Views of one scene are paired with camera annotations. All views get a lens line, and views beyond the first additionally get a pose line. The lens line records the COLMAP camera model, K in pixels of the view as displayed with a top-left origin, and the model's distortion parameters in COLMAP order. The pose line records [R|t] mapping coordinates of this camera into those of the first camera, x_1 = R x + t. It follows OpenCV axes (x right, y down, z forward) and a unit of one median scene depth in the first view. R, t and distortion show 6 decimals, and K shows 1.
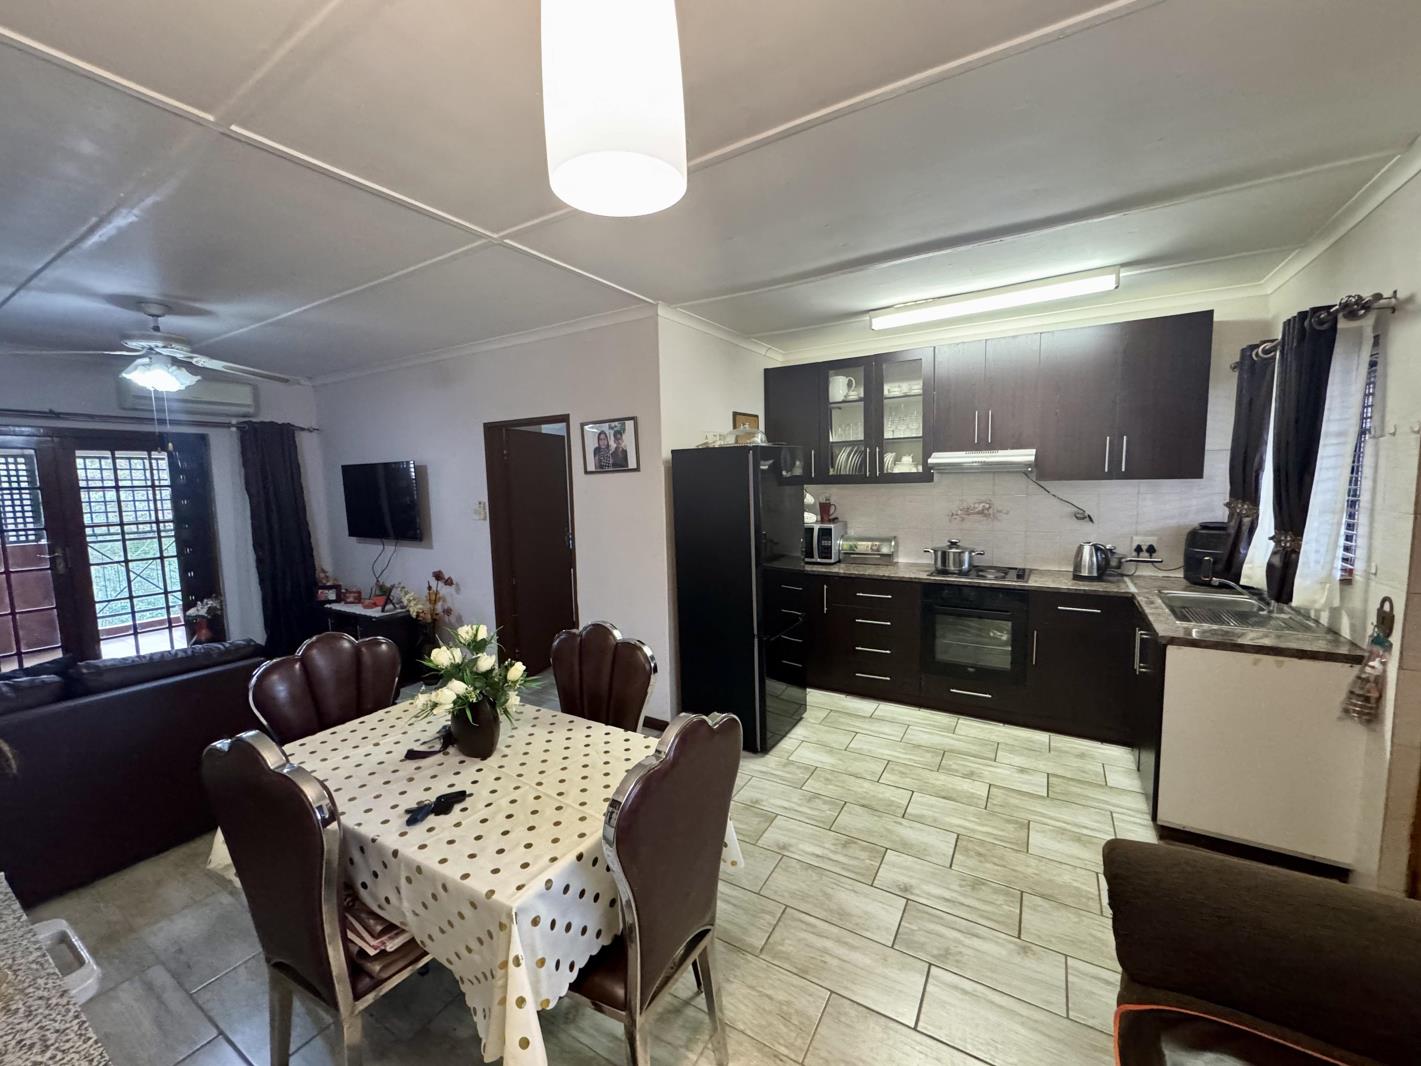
lens RADIAL K [[565.6, 0, 708.6], [0, 565.6, 532.5], [0, 0, 1]] dist [-0.002018, 0.000140]
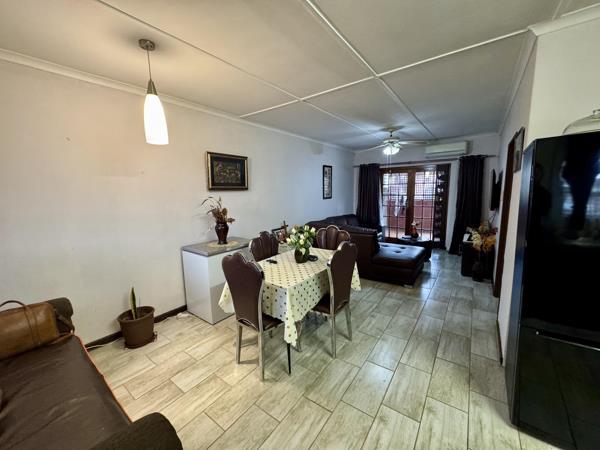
lens RADIAL K [[238.8, 0, 299.2], [0, 238.8, 224.8], [0, 0, 1]] dist [-0.002018, 0.000140]
pose [[-0.094813, 0.165869, -0.981579, 0.485429], [-0.071615, 0.982330, 0.172913, -0.040984], [0.992916, 0.086690, -0.081259, 0.539007]]
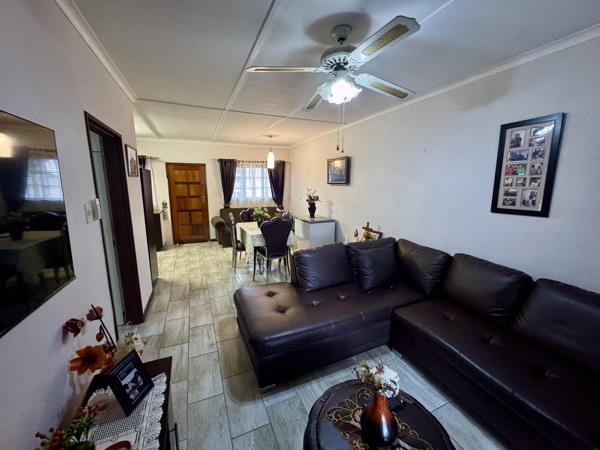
lens RADIAL K [[238.8, 0, 299.2], [0, 238.8, 224.8], [0, 0, 1]] dist [-0.002018, 0.000140]
pose [[-0.819556, -0.076941, 0.567809, -1.069646], [0.071524, 0.969457, 0.234602, -0.098710], [-0.568517, 0.232882, -0.789021, 1.362824]]
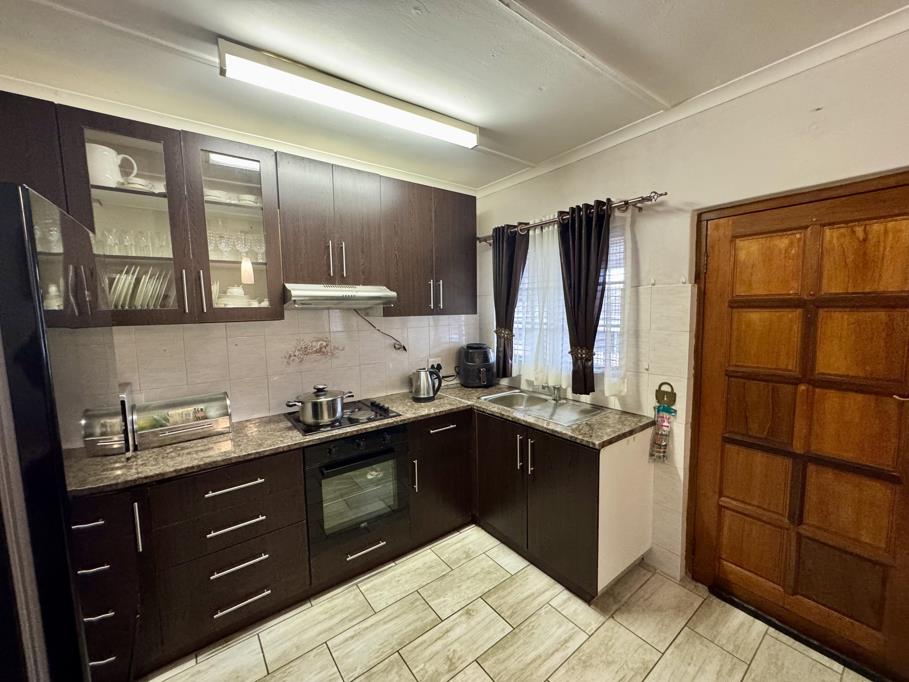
lens RADIAL K [[361.8, 0, 453.3], [0, 361.8, 340.7], [0, 0, 1]] dist [-0.002018, 0.000140]
pose [[0.369339, -0.064234, 0.927072, -0.000487], [0.100403, 0.994527, 0.028908, -0.054710], [-0.923855, 0.082404, 0.373767, 0.640079]]
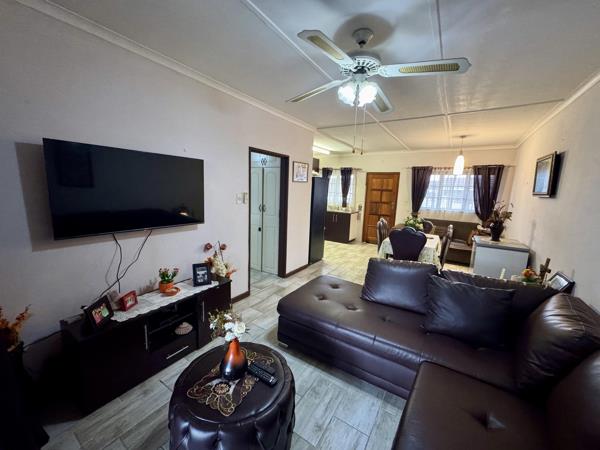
lens RADIAL K [[238.8, 0, 299.2], [0, 238.8, 224.8], [0, 0, 1]] dist [-0.002018, 0.000140]
pose [[0.030432, -0.127462, 0.991377, -1.355436], [0.056692, 0.990459, 0.125603, -0.046975], [-0.997928, 0.052381, 0.037368, 0.990998]]
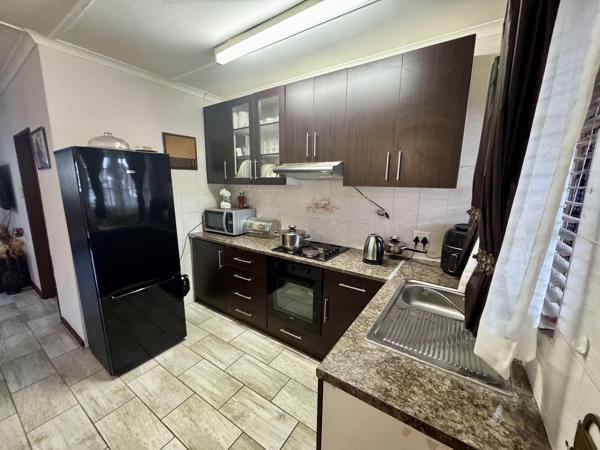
lens RADIAL K [[238.8, 0, 299.2], [0, 238.8, 224.8], [0, 0, 1]] dist [-0.002018, 0.000140]
pose [[0.998236, 0.044159, -0.039697, 0.507760], [-0.041031, 0.996232, 0.076409, -0.039146], [0.042921, -0.074646, 0.996286, 0.428363]]
